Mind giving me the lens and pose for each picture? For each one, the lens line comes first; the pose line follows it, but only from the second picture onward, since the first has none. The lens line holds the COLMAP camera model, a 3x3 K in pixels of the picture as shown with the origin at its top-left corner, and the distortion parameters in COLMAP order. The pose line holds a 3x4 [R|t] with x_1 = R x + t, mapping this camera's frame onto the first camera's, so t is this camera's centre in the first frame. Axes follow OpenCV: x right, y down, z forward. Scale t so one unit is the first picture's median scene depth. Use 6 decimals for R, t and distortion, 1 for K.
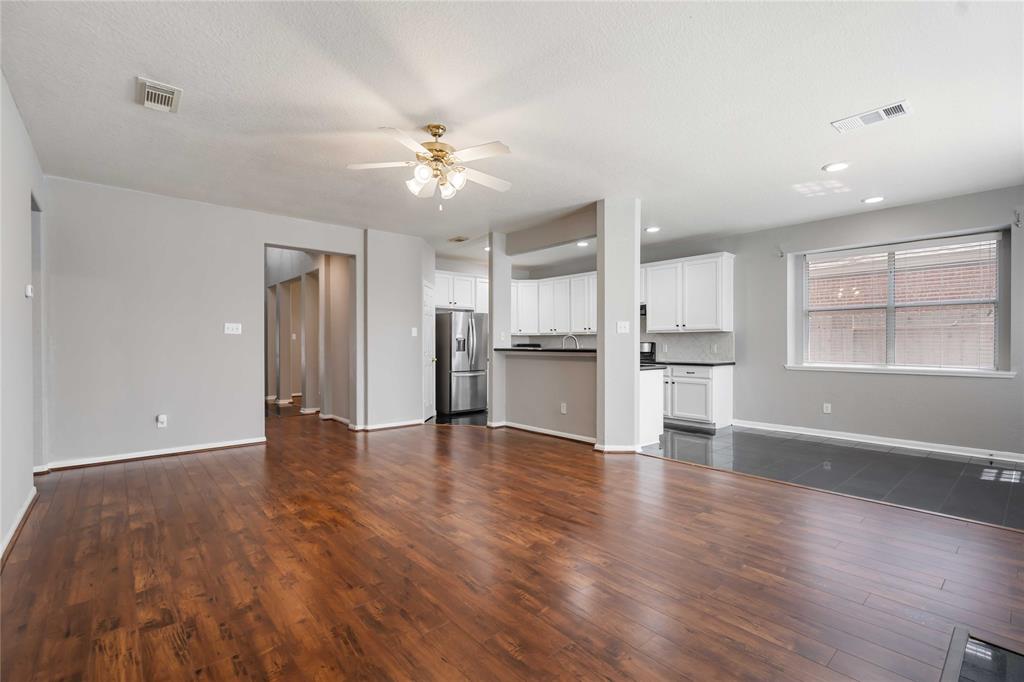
lens RADIAL K [[464.4, 0, 512.3], [0, 464.4, 346.5], [0, 0, 1]] dist [-0.003608, 0.001367]
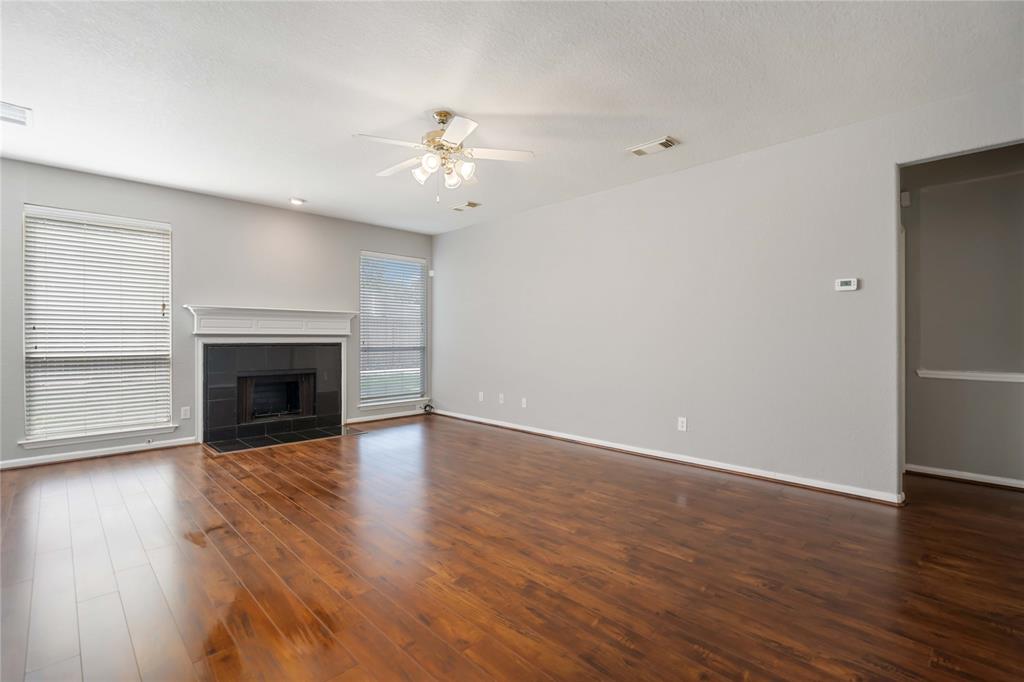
lens RADIAL K [[464.4, 0, 508.1], [0, 464.4, 332.7], [0, 0, 1]] dist [-0.003608, 0.001367]
pose [[-0.998398, 0.001425, -0.056562, -0.243916], [0.001746, 0.999983, -0.005635, -0.008852], [0.056553, -0.005725, -0.998383, 1.973389]]
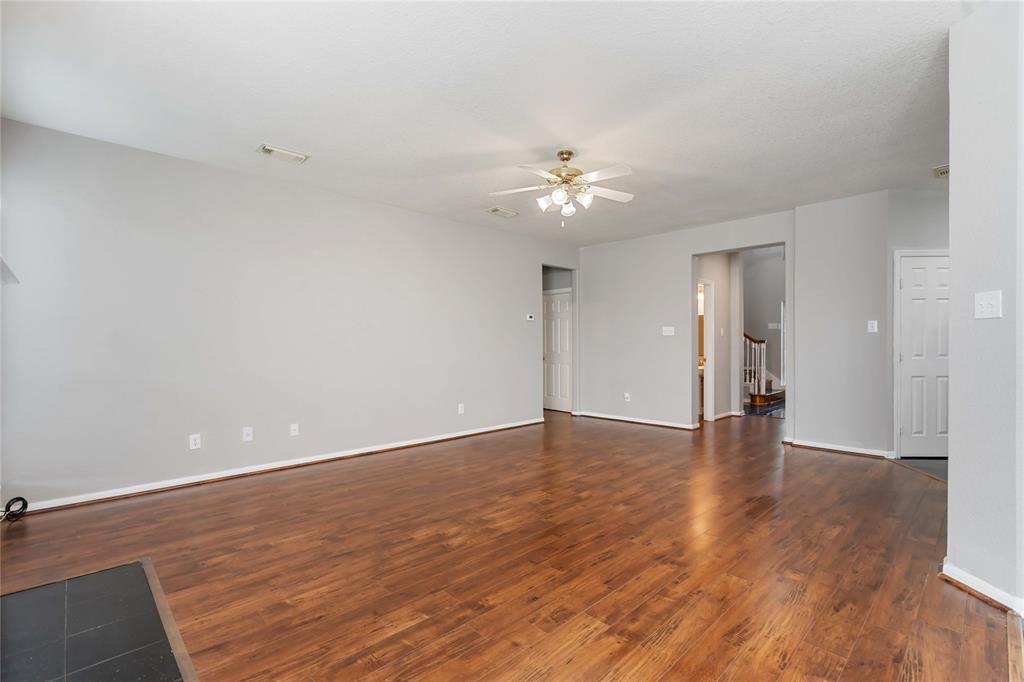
lens RADIAL K [[464.4, 0, 502.6], [0, 464.4, 345.8], [0, 0, 1]] dist [-0.003608, 0.001367]
pose [[0.038199, 0.005654, -0.999254, 0.956921], [-0.002496, 0.999981, 0.005563, -0.007938], [0.999267, 0.002282, 0.038212, 0.798969]]
